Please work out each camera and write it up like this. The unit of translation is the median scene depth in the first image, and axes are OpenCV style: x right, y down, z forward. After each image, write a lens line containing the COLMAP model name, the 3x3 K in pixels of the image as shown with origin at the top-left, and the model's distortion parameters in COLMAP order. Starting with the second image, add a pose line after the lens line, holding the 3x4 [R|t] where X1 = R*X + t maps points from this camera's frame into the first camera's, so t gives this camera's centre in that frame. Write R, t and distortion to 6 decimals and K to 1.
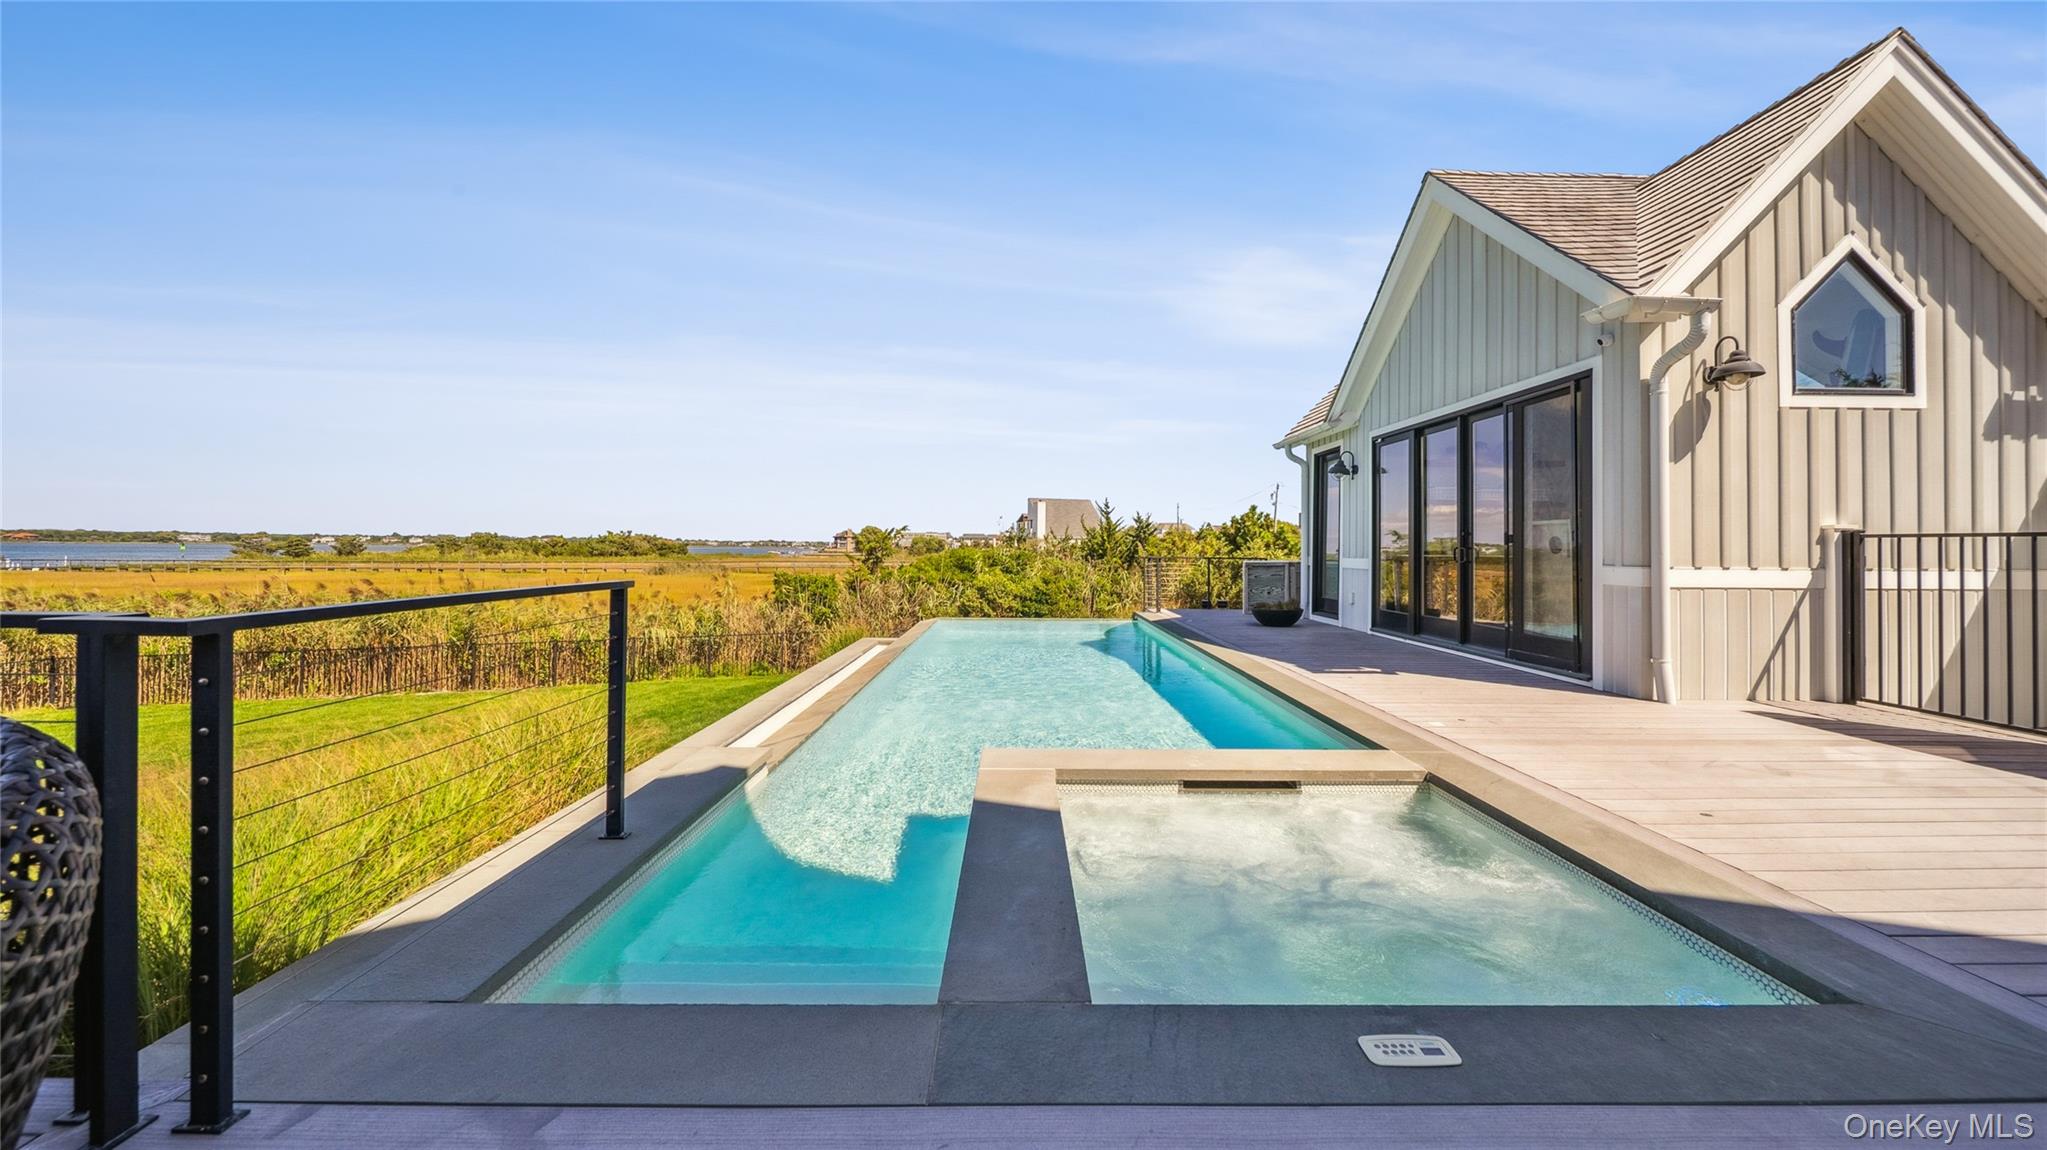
lens RADIAL K [[735.7, 0, 1022.9], [0, 735.7, 524.8], [0, 0, 1]] dist [-0.004929, -0.000072]
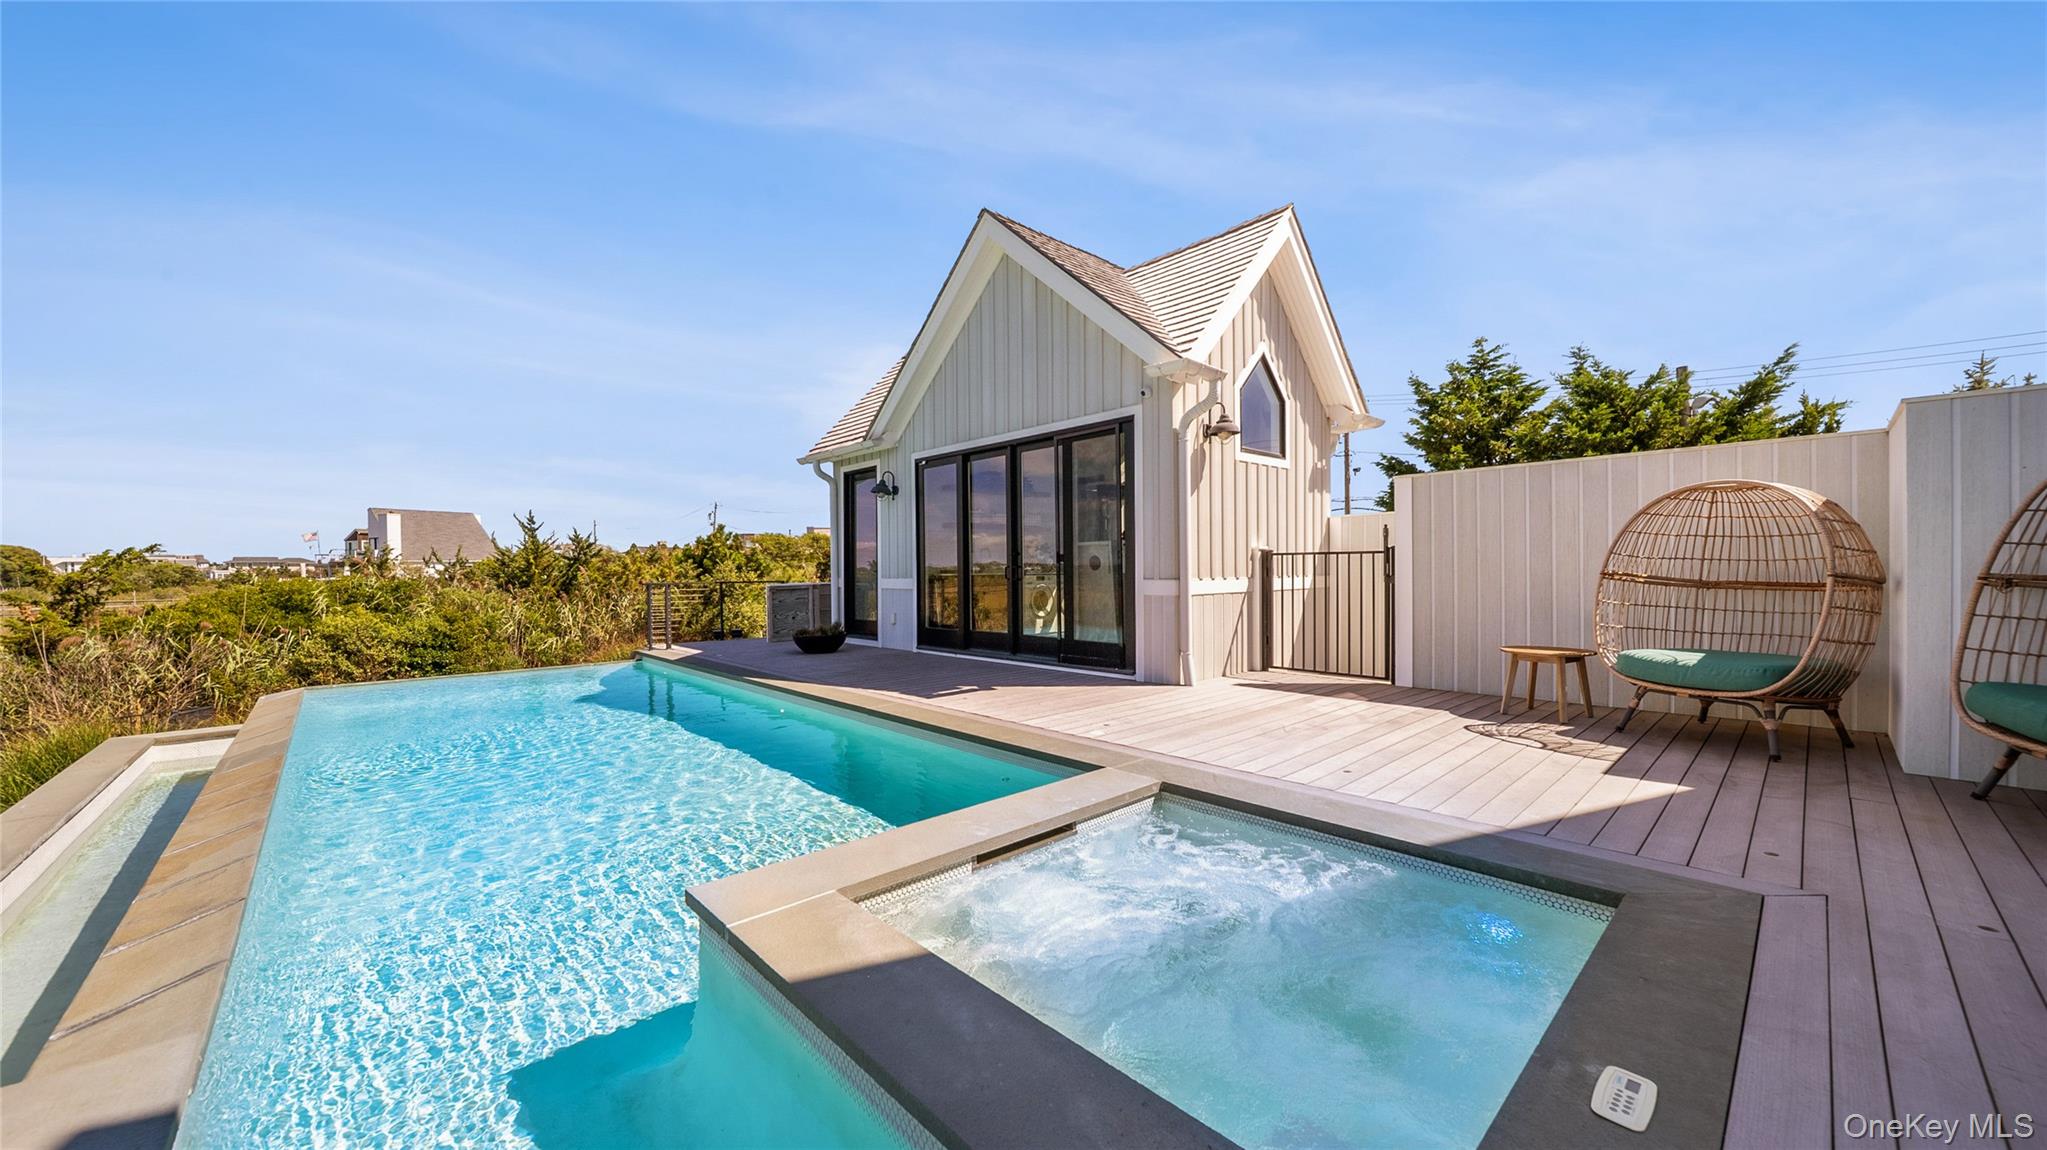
lens RADIAL K [[741.3, 0, 1023.5], [0, 741.3, 575.0], [0, 0, 1]] dist [-0.004575, -0.000121]
pose [[0.736148, -0.020931, 0.676497, -0.130948], [-0.005017, 0.999325, 0.036379, 0.003585], [-0.676802, -0.030175, 0.735546, 0.166328]]
